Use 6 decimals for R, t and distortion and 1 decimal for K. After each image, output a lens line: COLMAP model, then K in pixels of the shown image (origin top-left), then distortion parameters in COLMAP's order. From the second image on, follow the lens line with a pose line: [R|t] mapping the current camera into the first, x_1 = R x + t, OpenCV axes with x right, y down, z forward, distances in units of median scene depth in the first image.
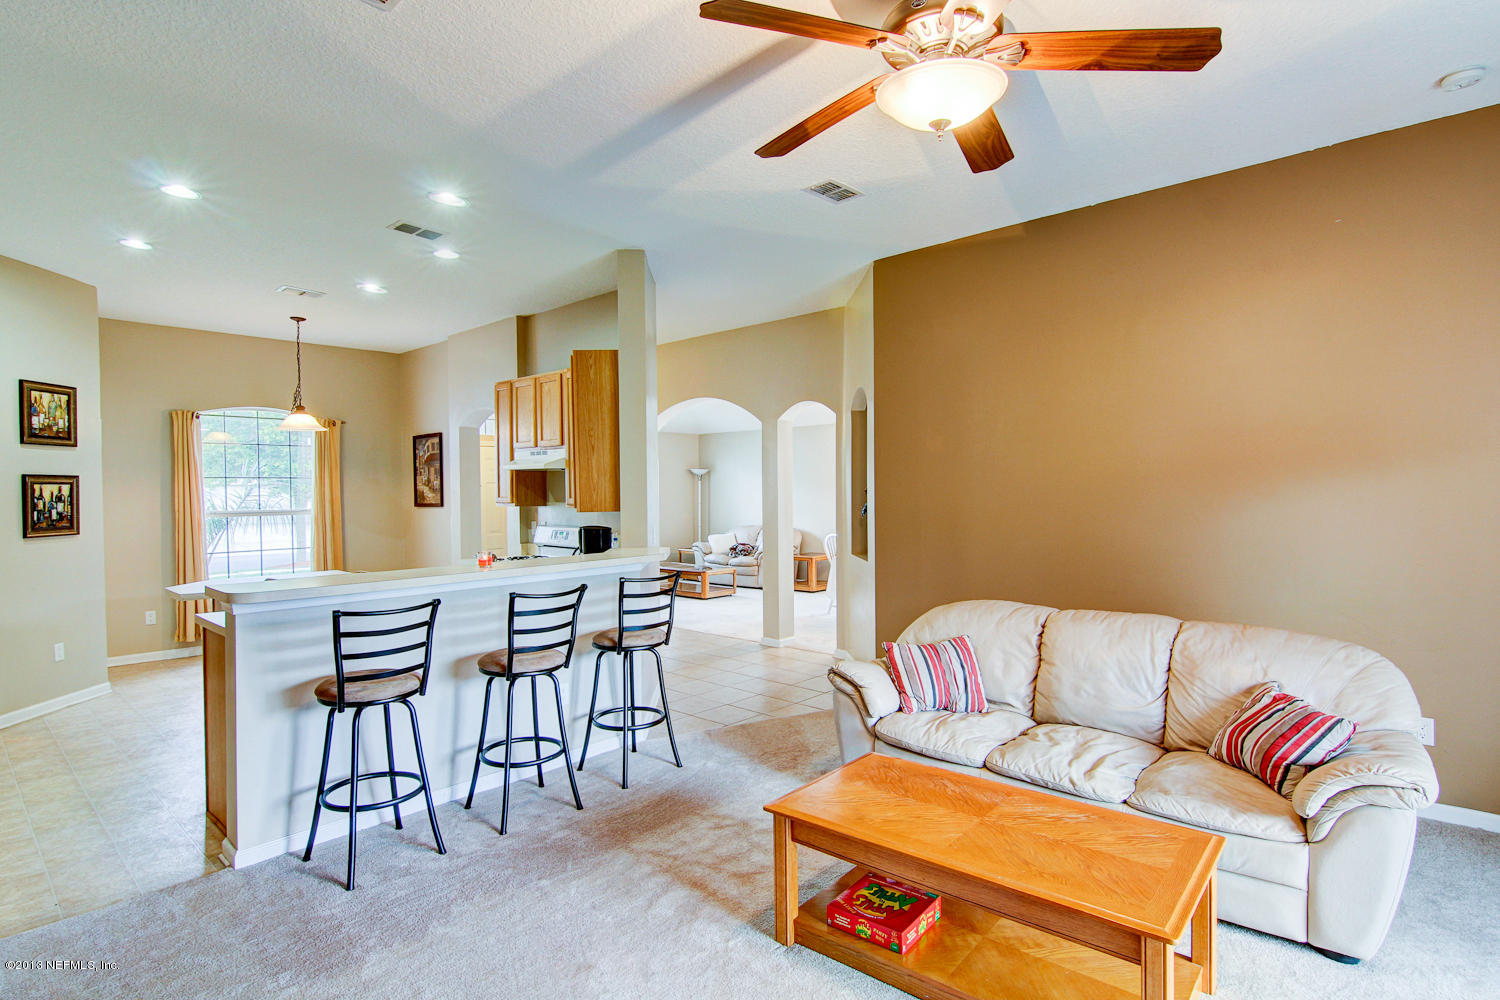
lens RADIAL K [[779.7, 0, 755.5], [0, 779.7, 506.1], [0, 0, 1]] dist [0.014001, -0.002094]
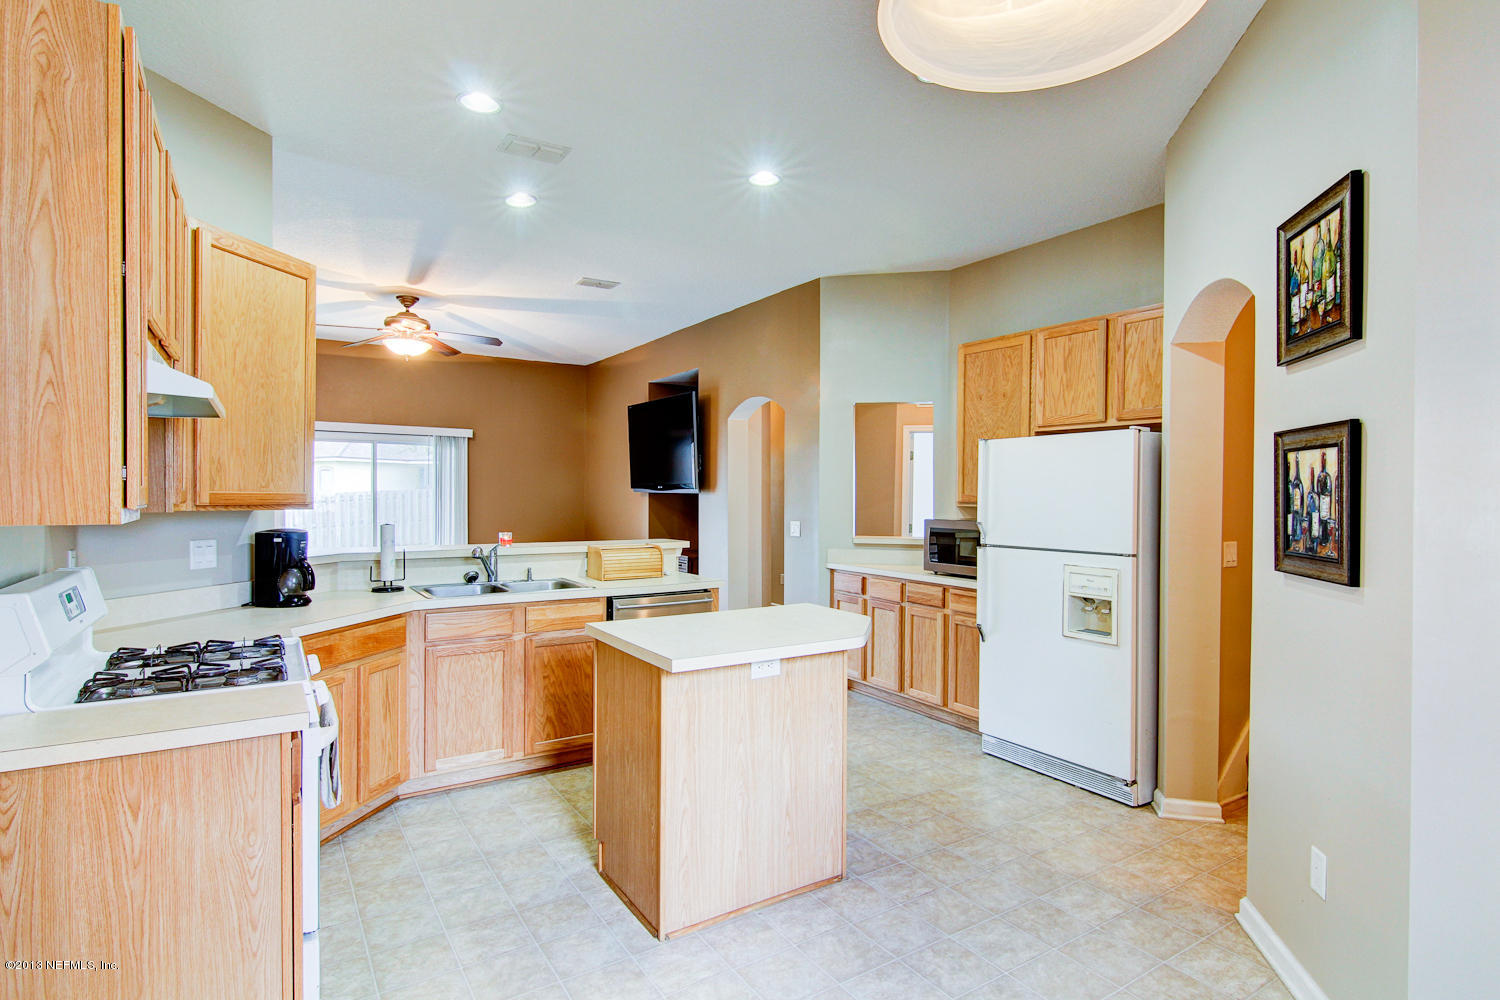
lens RADIAL K [[779.7, 0, 749.4], [0, 779.7, 497.9], [0, 0, 1]] dist [0.014001, -0.002094]
pose [[-0.967380, 0.005934, 0.253260, -0.691755], [0.012685, 0.999606, 0.025032, -0.016231], [-0.253012, 0.027428, -0.967074, 1.418932]]
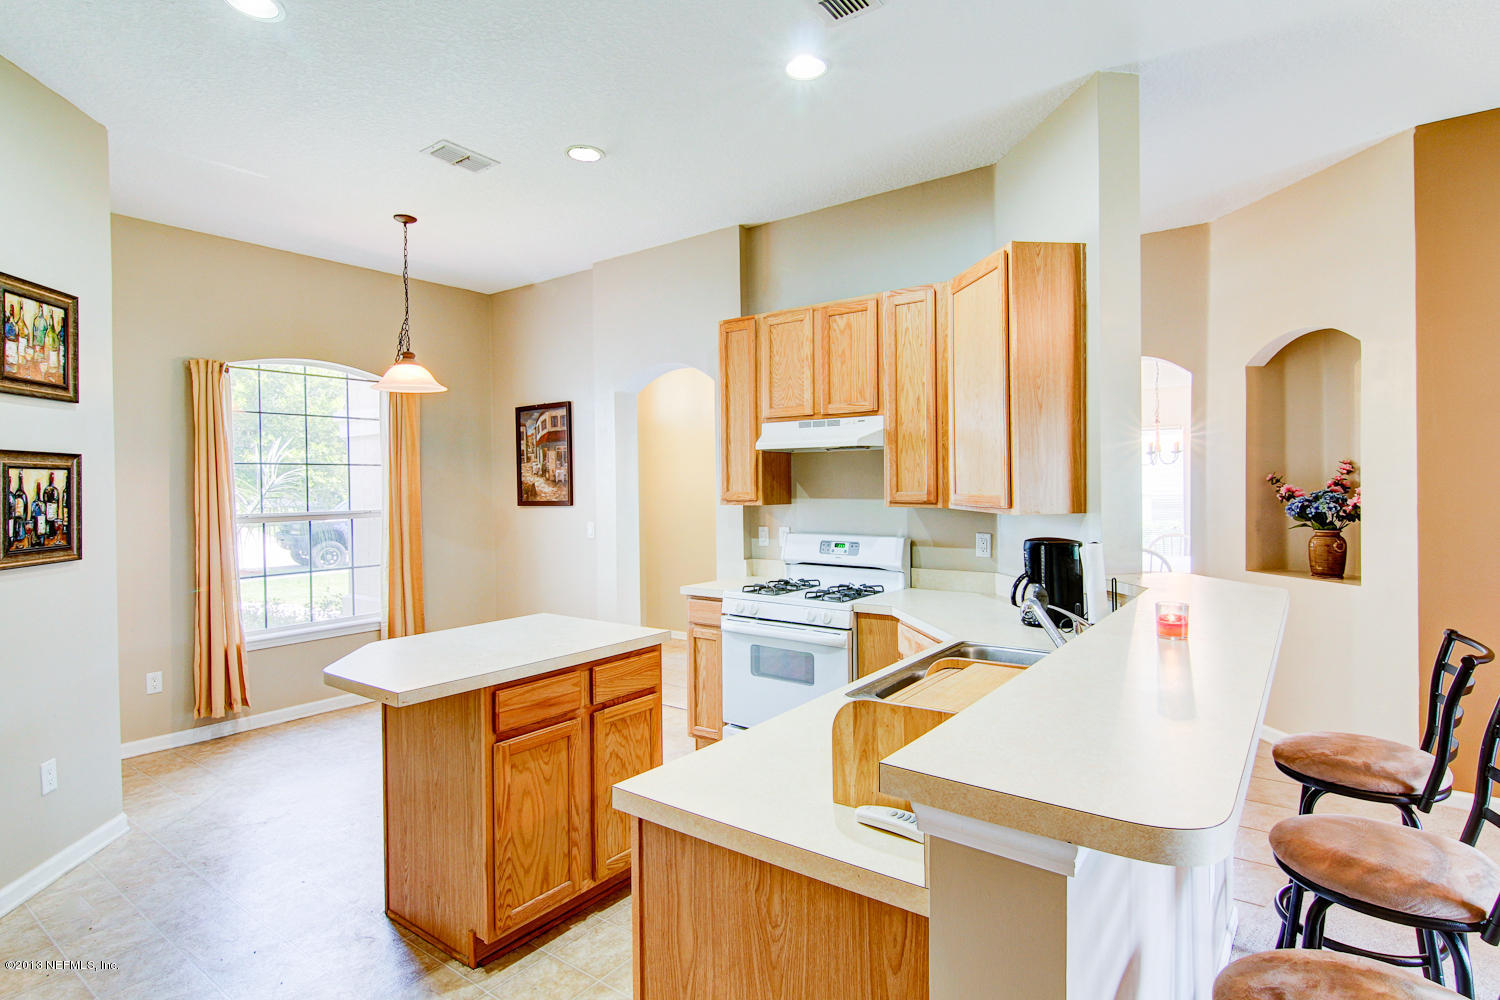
lens RADIAL K [[779.7, 0, 752.7], [0, 779.7, 493.8], [0, 0, 1]] dist [0.014001, -0.002094]
pose [[0.994297, -0.002889, 0.106612, -0.445990], [0.003932, 0.999946, -0.009574, -0.003471], [-0.106578, 0.009939, 0.994255, 0.393315]]
